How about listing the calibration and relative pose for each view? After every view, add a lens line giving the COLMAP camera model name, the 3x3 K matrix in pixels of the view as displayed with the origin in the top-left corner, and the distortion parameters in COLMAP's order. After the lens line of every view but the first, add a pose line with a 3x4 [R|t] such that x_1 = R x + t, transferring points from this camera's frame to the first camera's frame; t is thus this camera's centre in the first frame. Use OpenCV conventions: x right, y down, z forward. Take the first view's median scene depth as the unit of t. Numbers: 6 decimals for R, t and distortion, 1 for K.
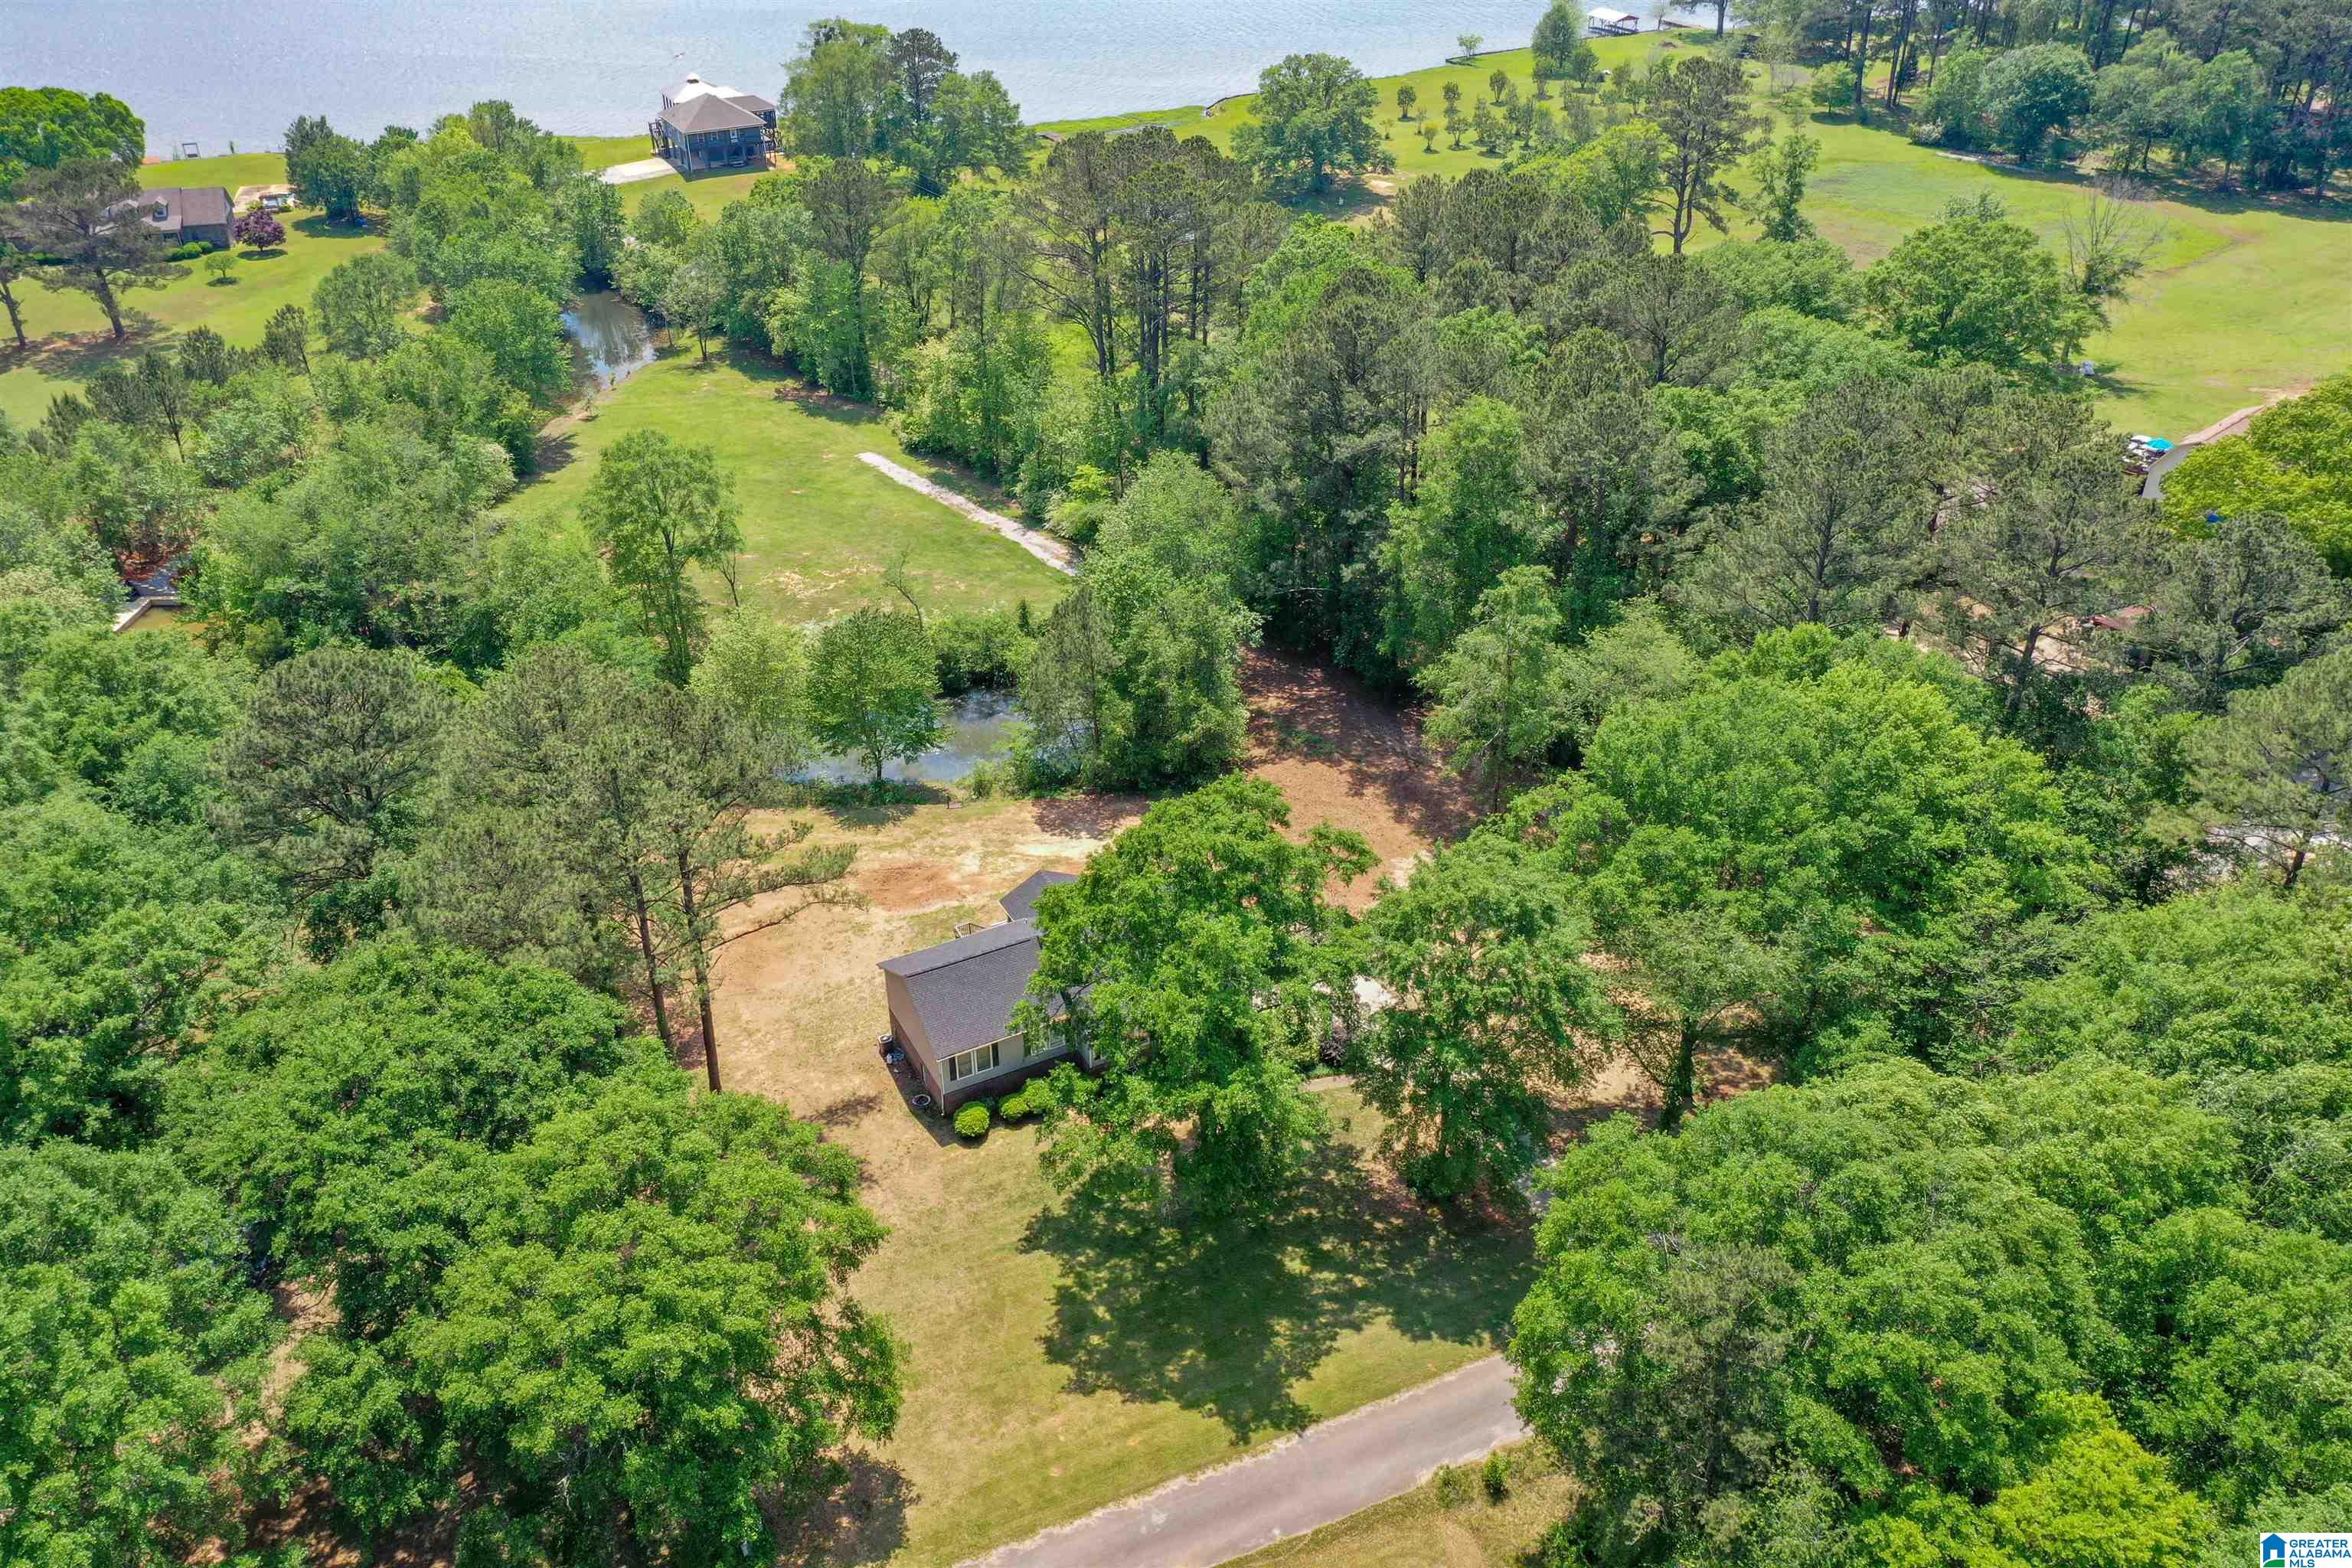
lens RADIAL K [[1864.2, 0, 1162.9], [0, 1864.2, 791.2], [0, 0, 1]] dist [0.028279, -0.018326]
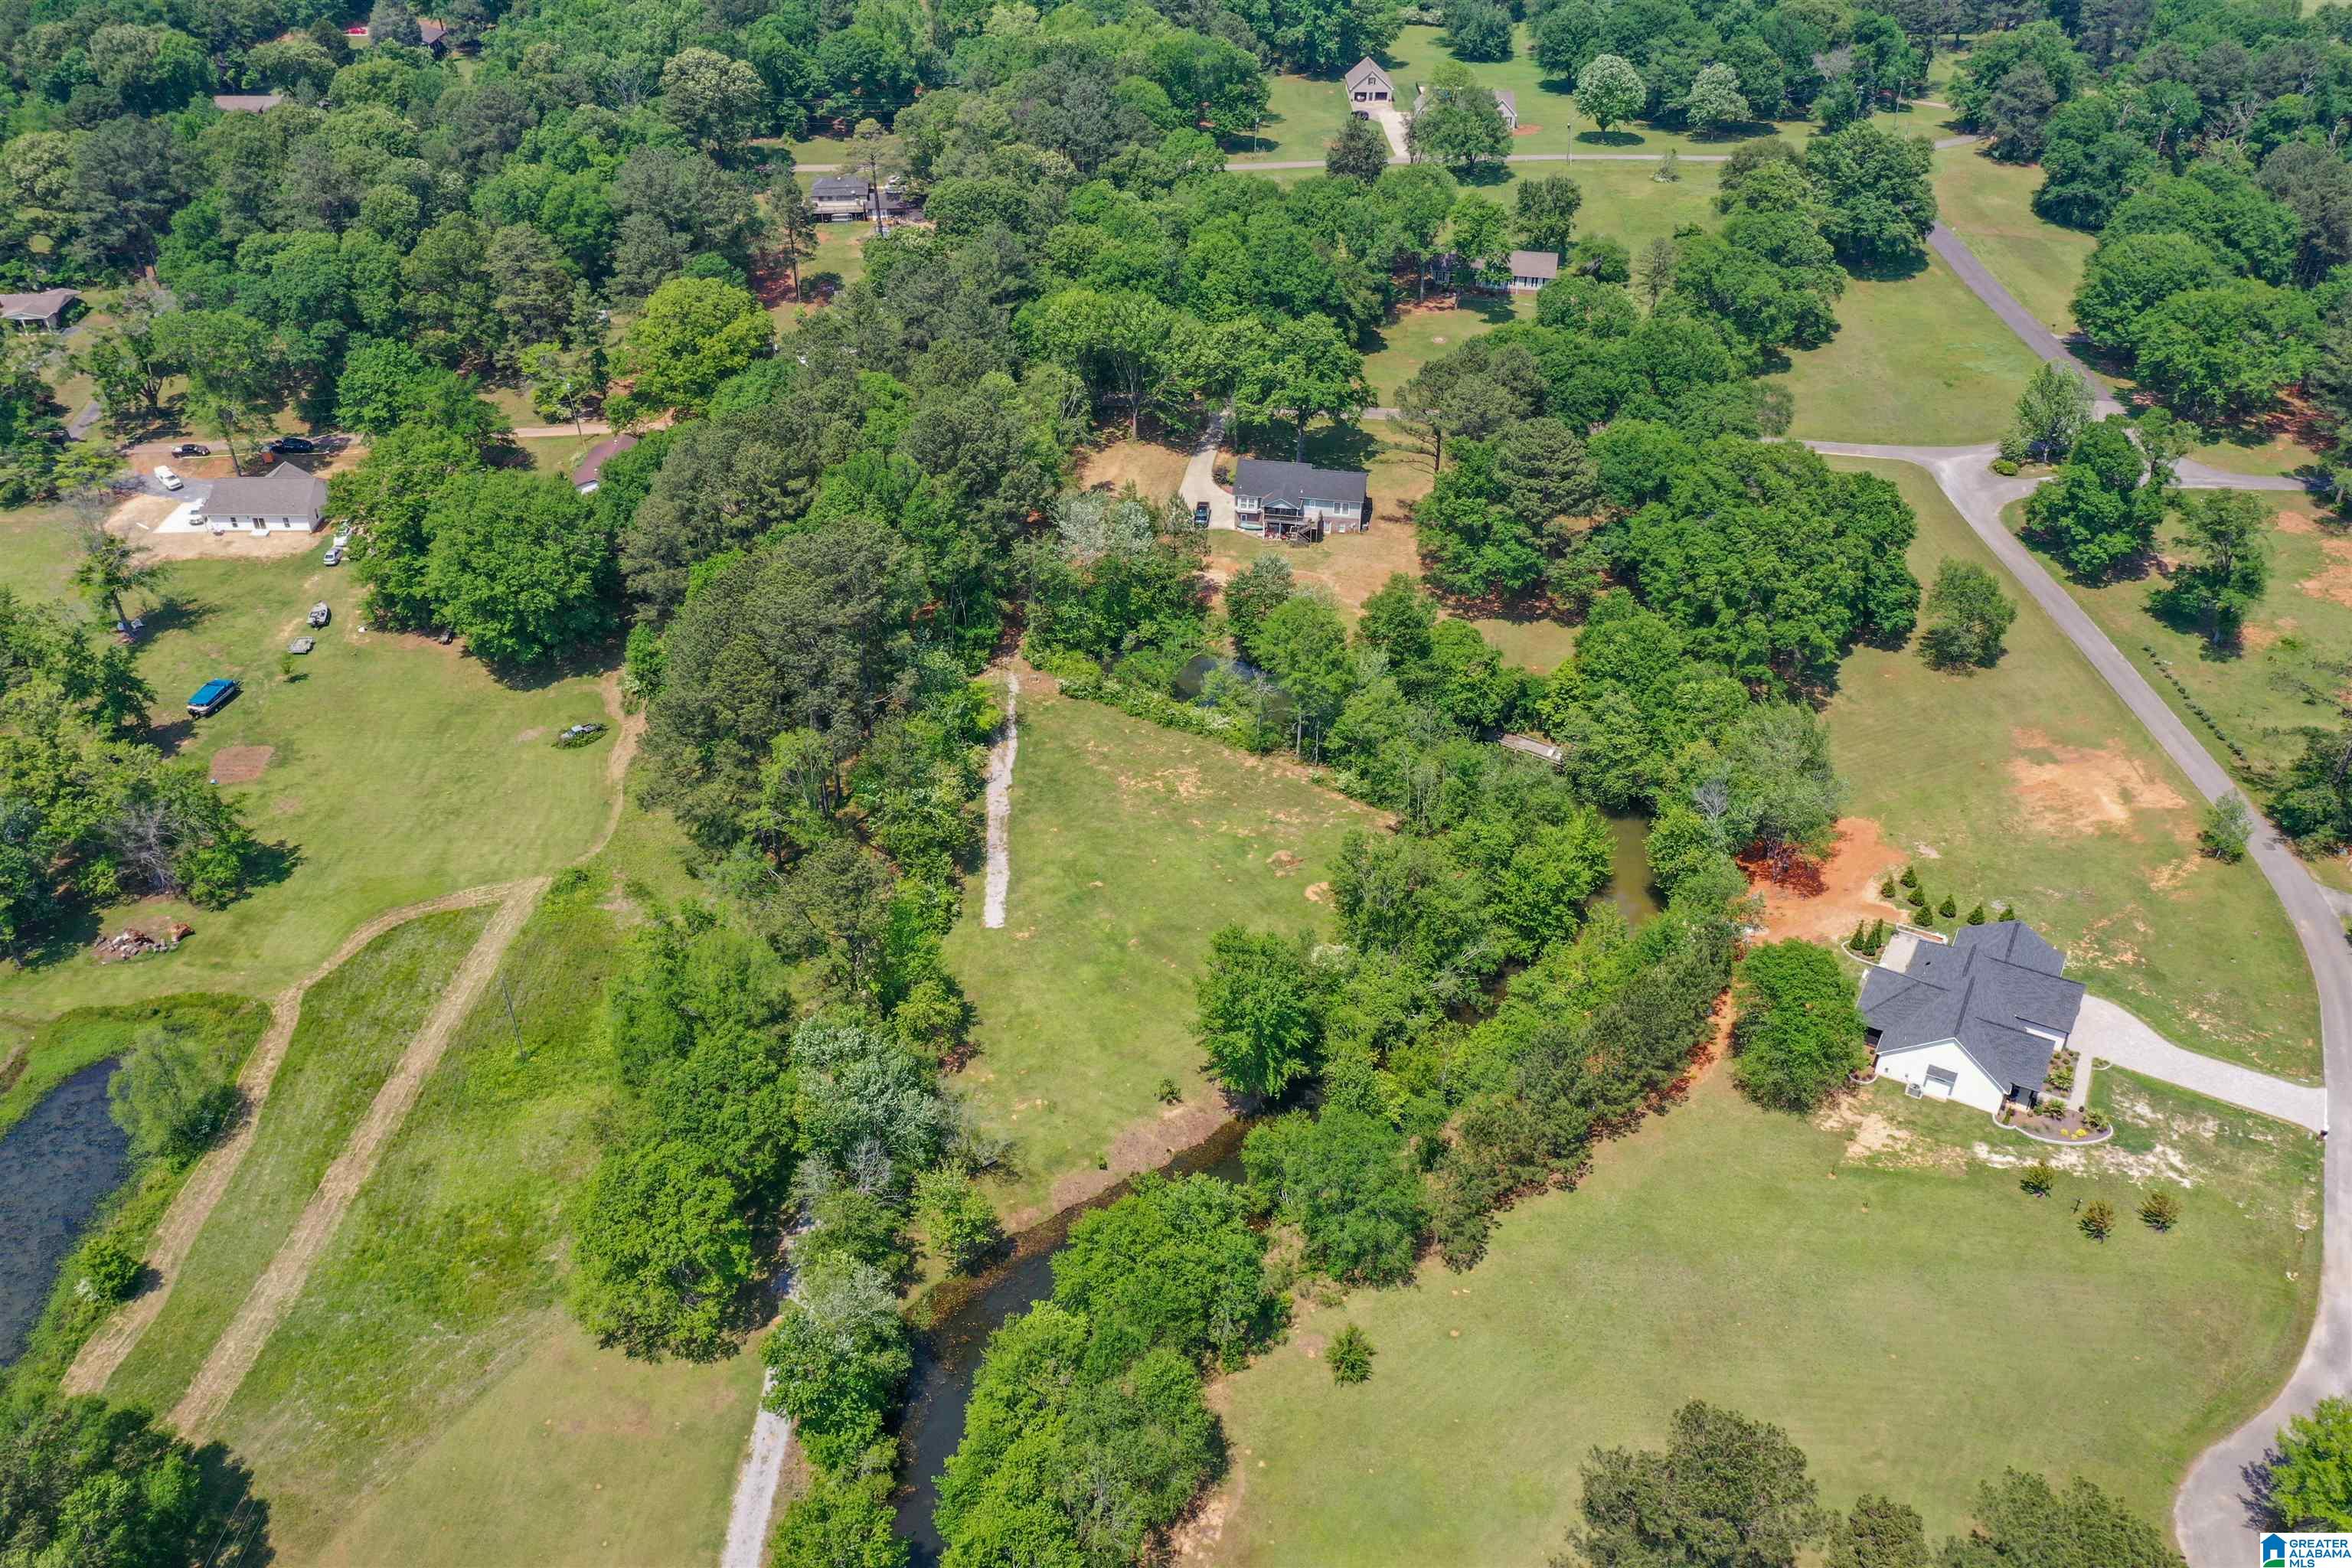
lens RADIAL K [[1864.2, 0, 1179.1], [0, 1864.2, 785.9], [0, 0, 1]] dist [0.028279, -0.018326]
pose [[-0.807551, -0.326029, 0.491494, -0.624491], [0.313544, 0.468507, 0.825949, -0.892903], [-0.499551, 0.821101, -0.276119, 1.008721]]
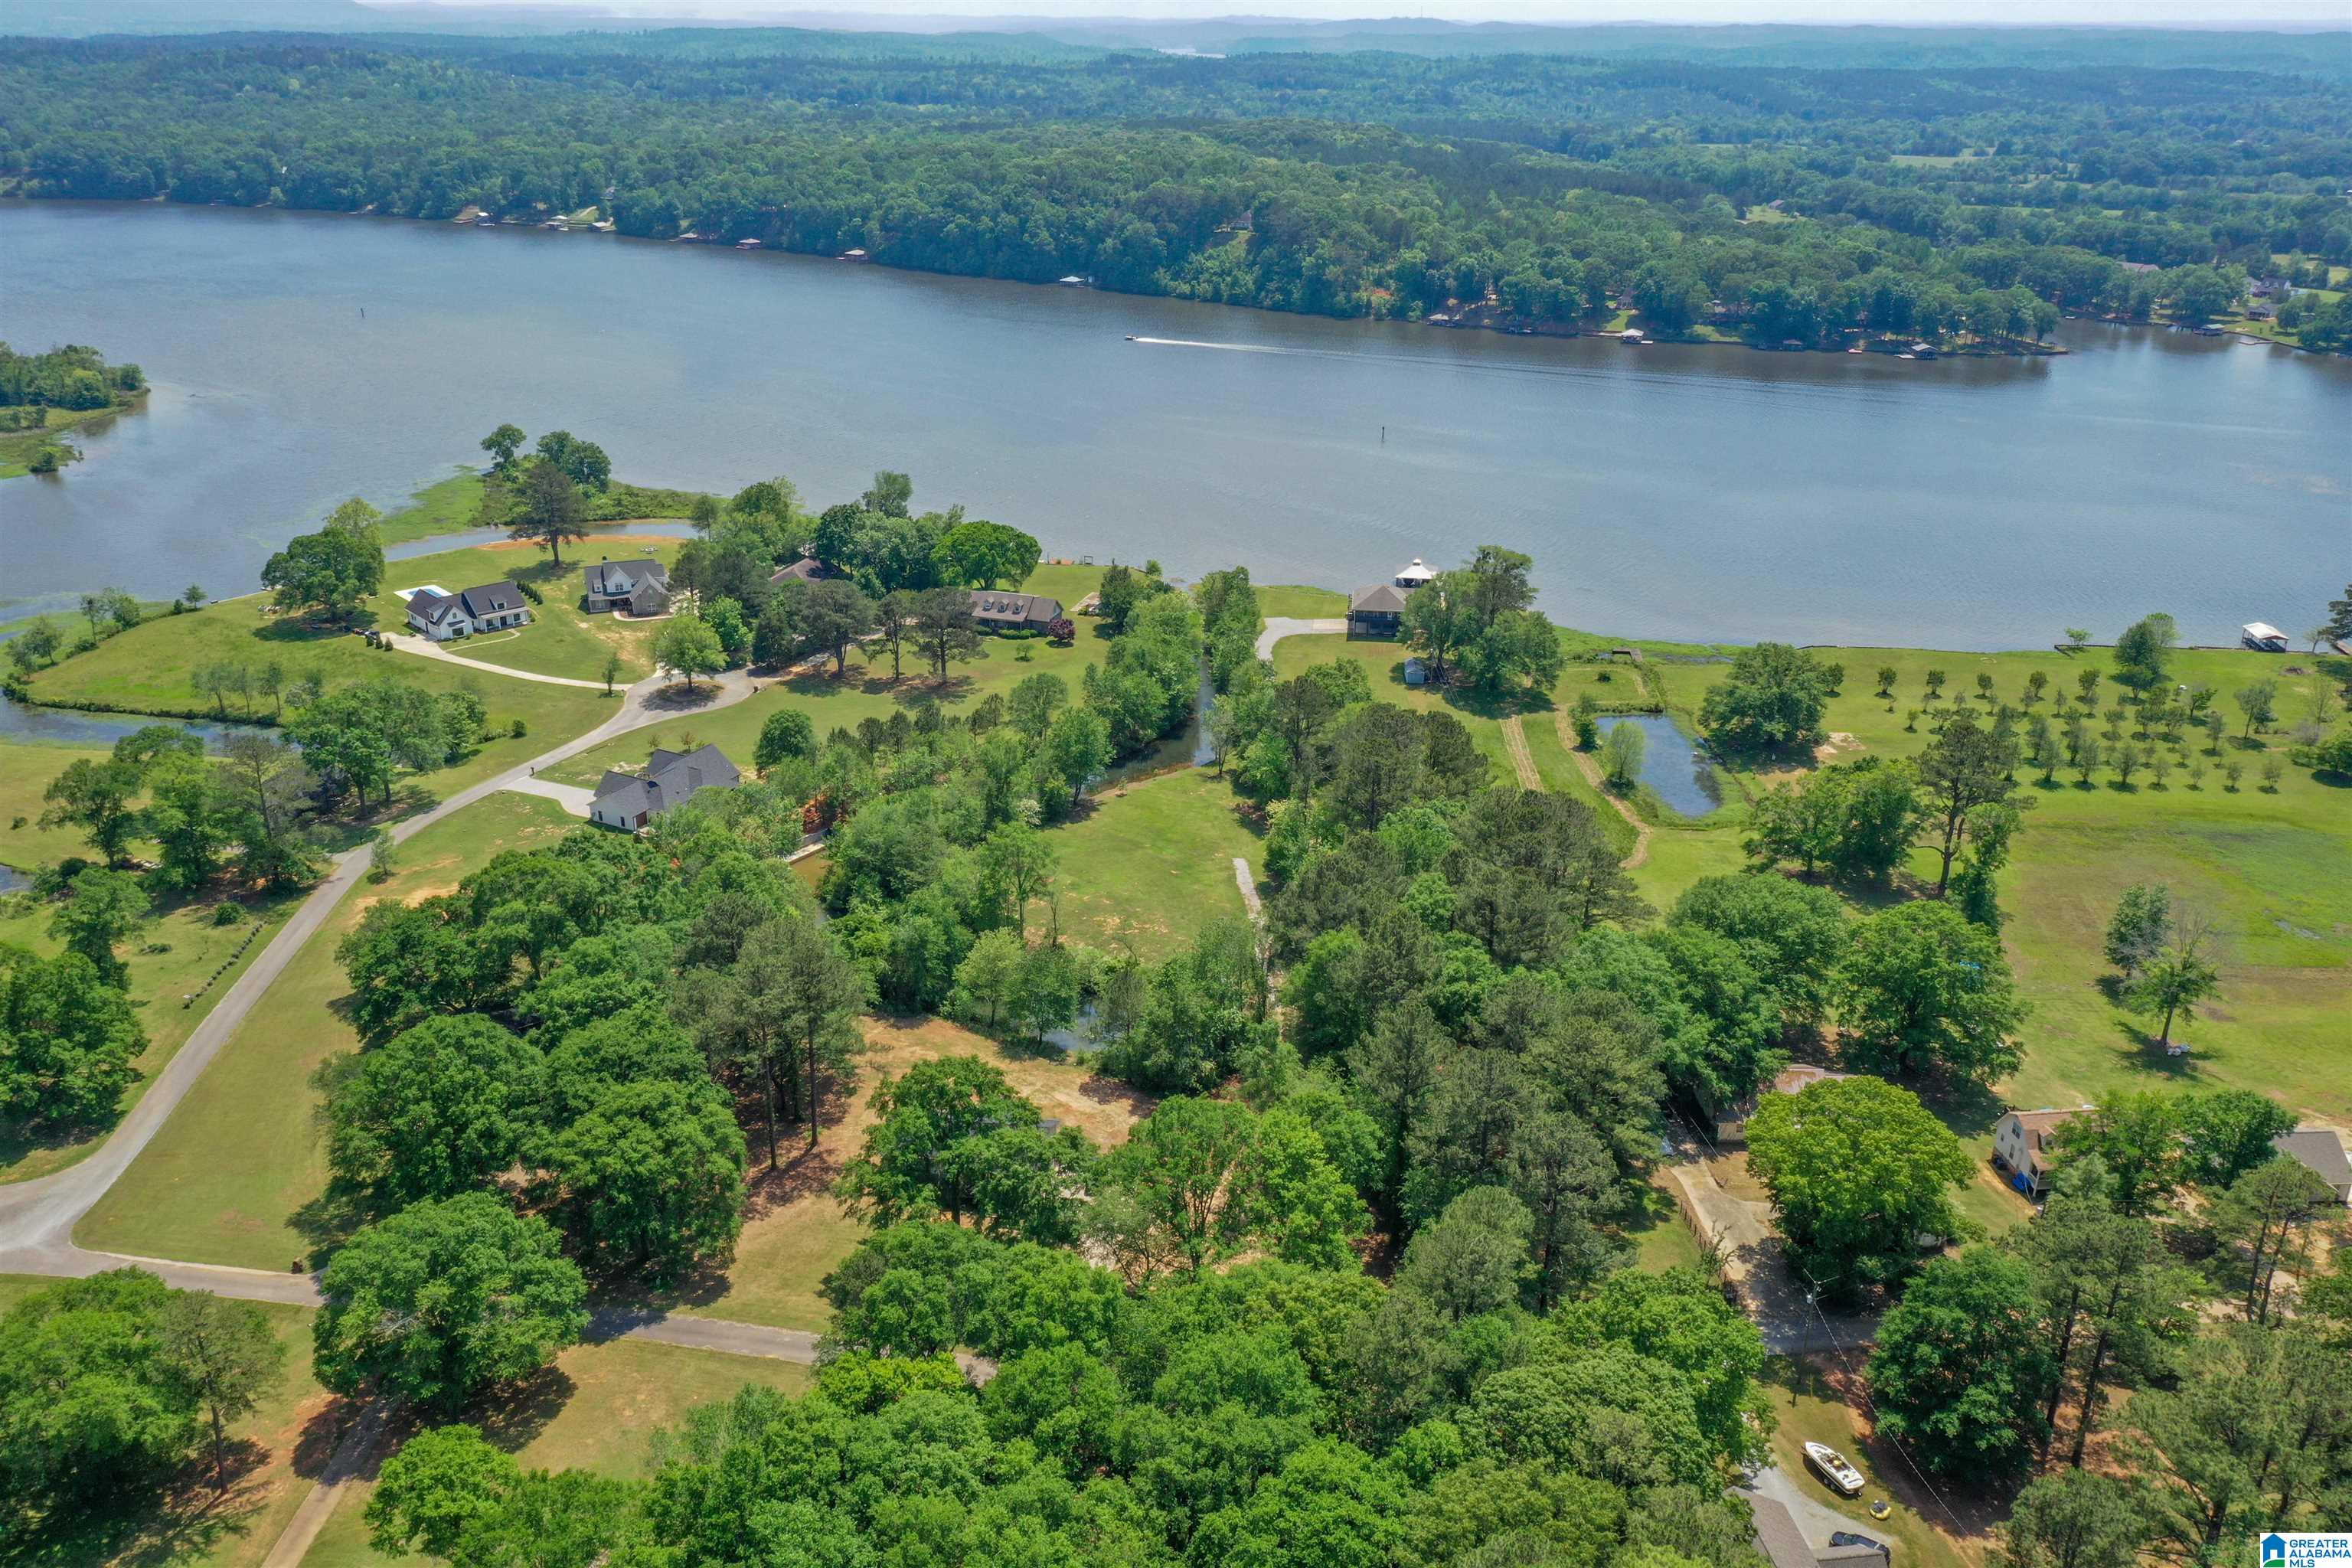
lens RADIAL K [[1864.2, 0, 1171.4], [0, 1864.2, 783.3], [0, 0, 1]] dist [0.028279, -0.018326]
pose [[0.827261, 0.229228, -0.512927, 0.504590], [-0.312594, 0.946409, -0.081207, -0.082072], [0.466824, 0.227517, 0.854583, -0.333716]]
